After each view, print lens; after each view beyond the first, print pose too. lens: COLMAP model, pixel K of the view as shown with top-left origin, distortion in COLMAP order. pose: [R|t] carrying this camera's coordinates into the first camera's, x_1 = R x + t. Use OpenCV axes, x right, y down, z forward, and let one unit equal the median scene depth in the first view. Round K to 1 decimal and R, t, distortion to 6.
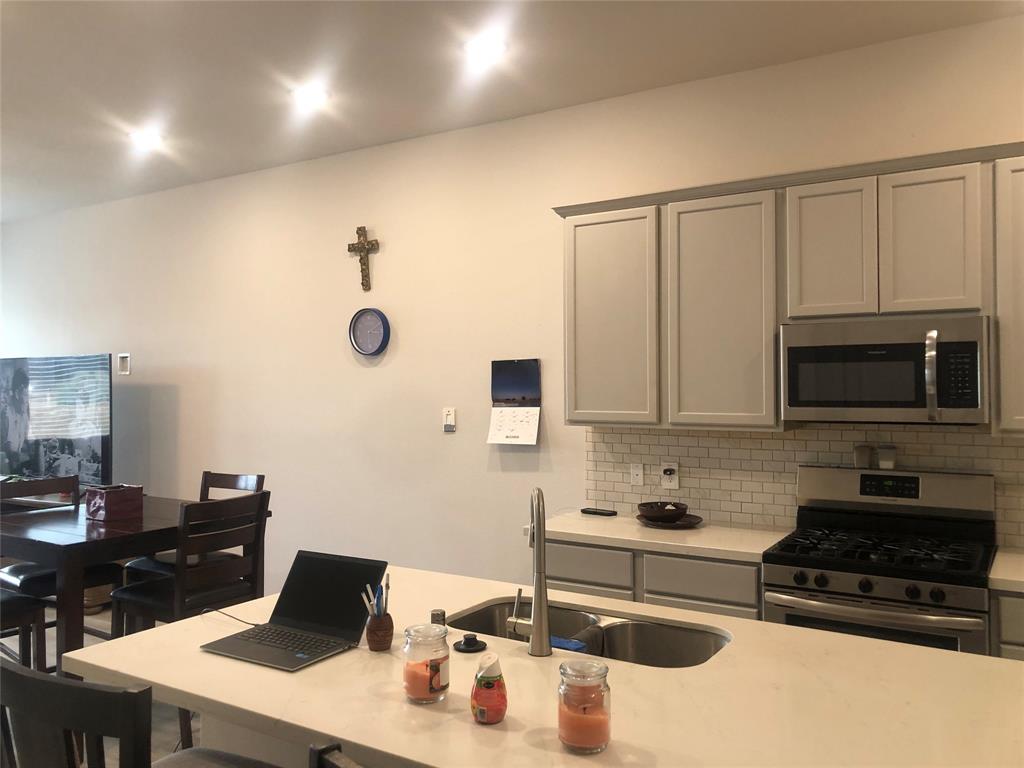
lens RADIAL K [[827.8, 0, 514.4], [0, 827.8, 386.3], [0, 0, 1]] dist [0.034638, -0.036984]
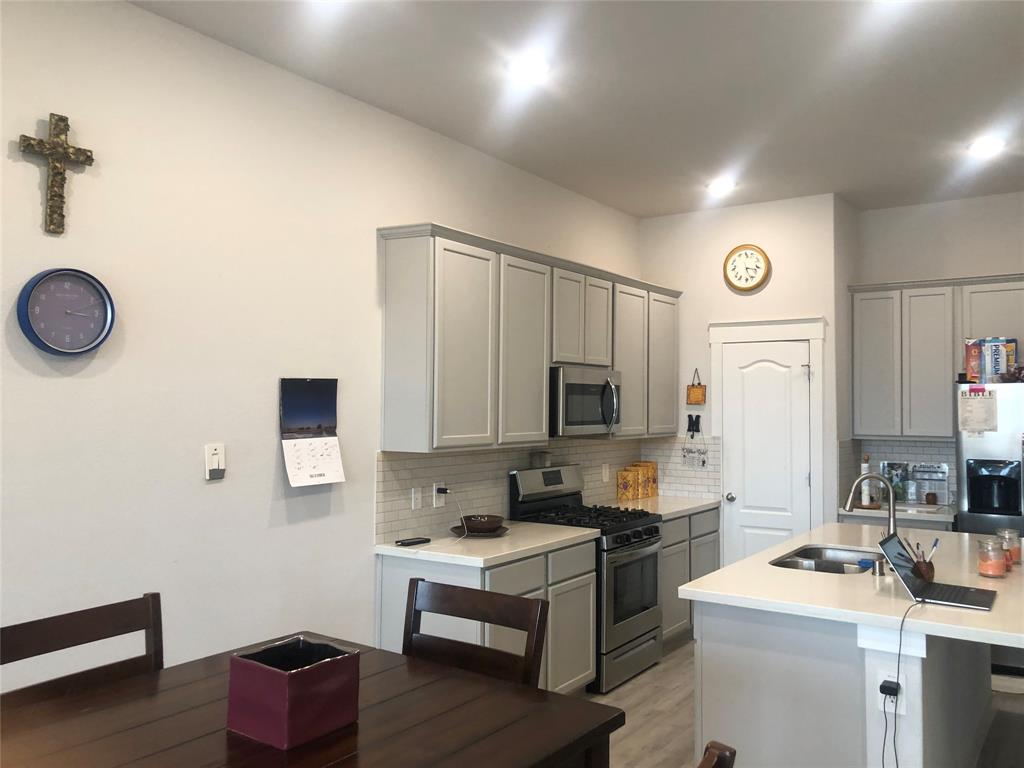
lens RADIAL K [[827.8, 0, 521.0], [0, 827.8, 380.1], [0, 0, 1]] dist [0.034638, -0.036984]
pose [[0.039970, 0.031926, 0.998691, -0.877805], [-0.004089, 0.999486, -0.031788, -0.006842], [-0.999193, -0.002813, 0.040080, 0.849212]]
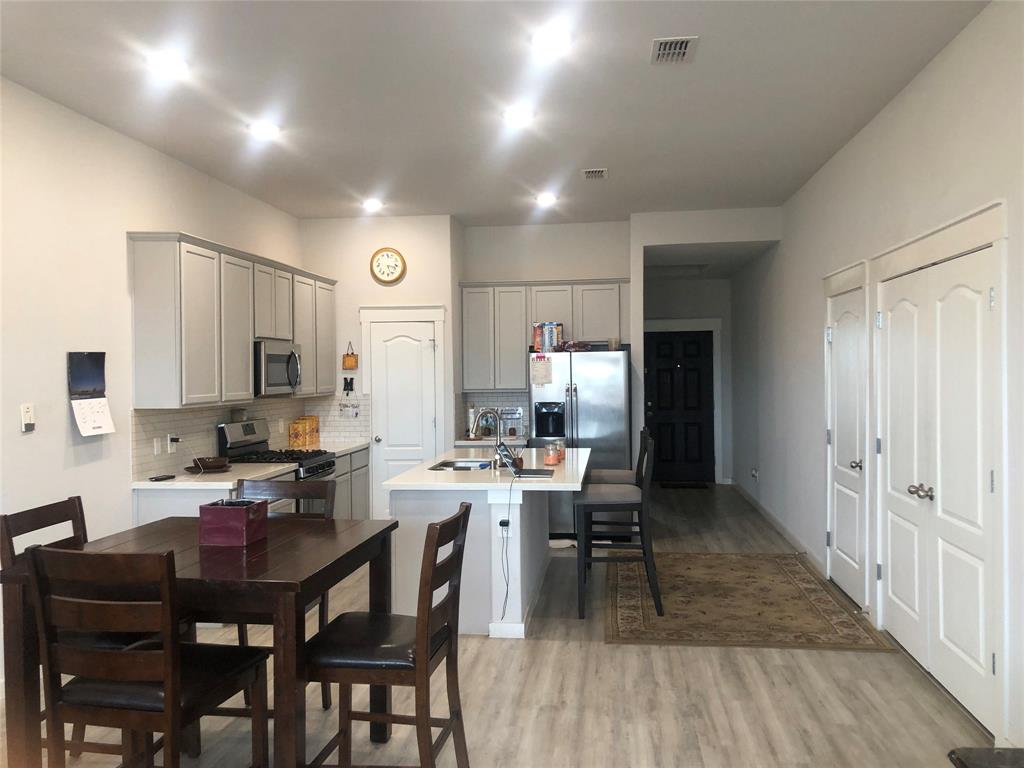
lens RADIAL K [[827.8, 0, 510.4], [0, 827.8, 379.3], [0, 0, 1]] dist [0.034638, -0.036984]
pose [[-0.422910, -0.002042, 0.906169, -1.268470], [0.013456, 0.999873, 0.008533, -0.000647], [-0.906072, 0.015802, -0.422829, 1.068989]]
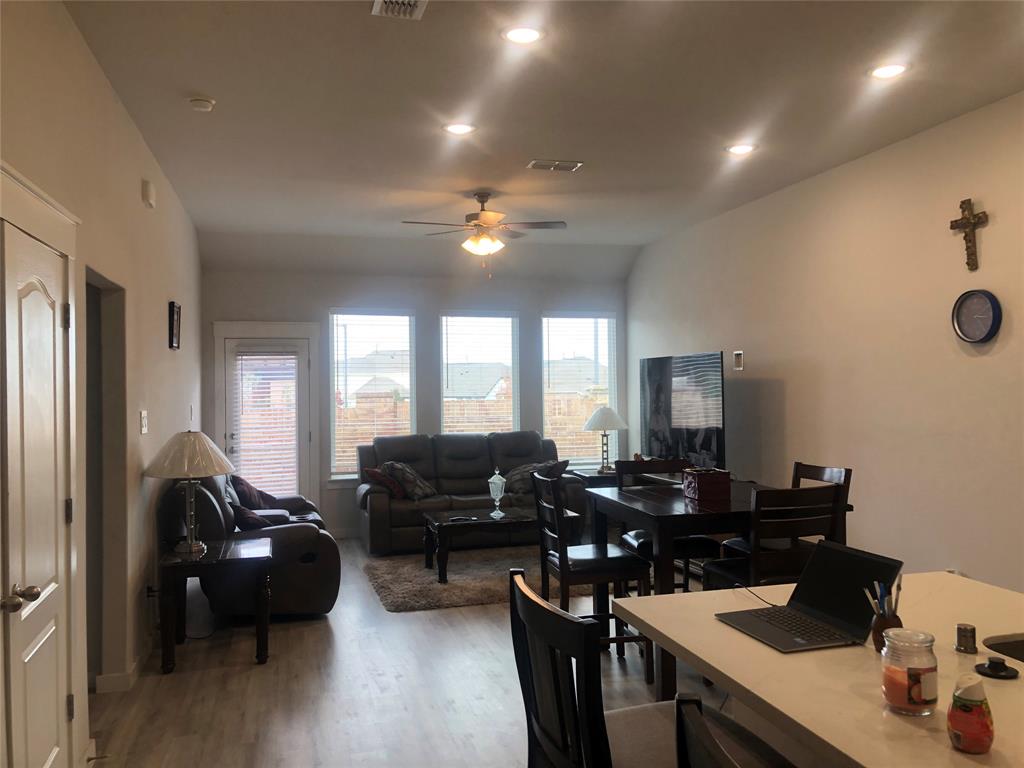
lens RADIAL K [[827.8, 0, 528.9], [0, 827.8, 385.5], [0, 0, 1]] dist [0.034638, -0.036984]
pose [[0.747704, -0.006507, -0.664001, 0.074257], [0.008872, 0.999961, 0.000191, 0.005082], [0.663973, -0.006034, 0.747732, 0.012962]]
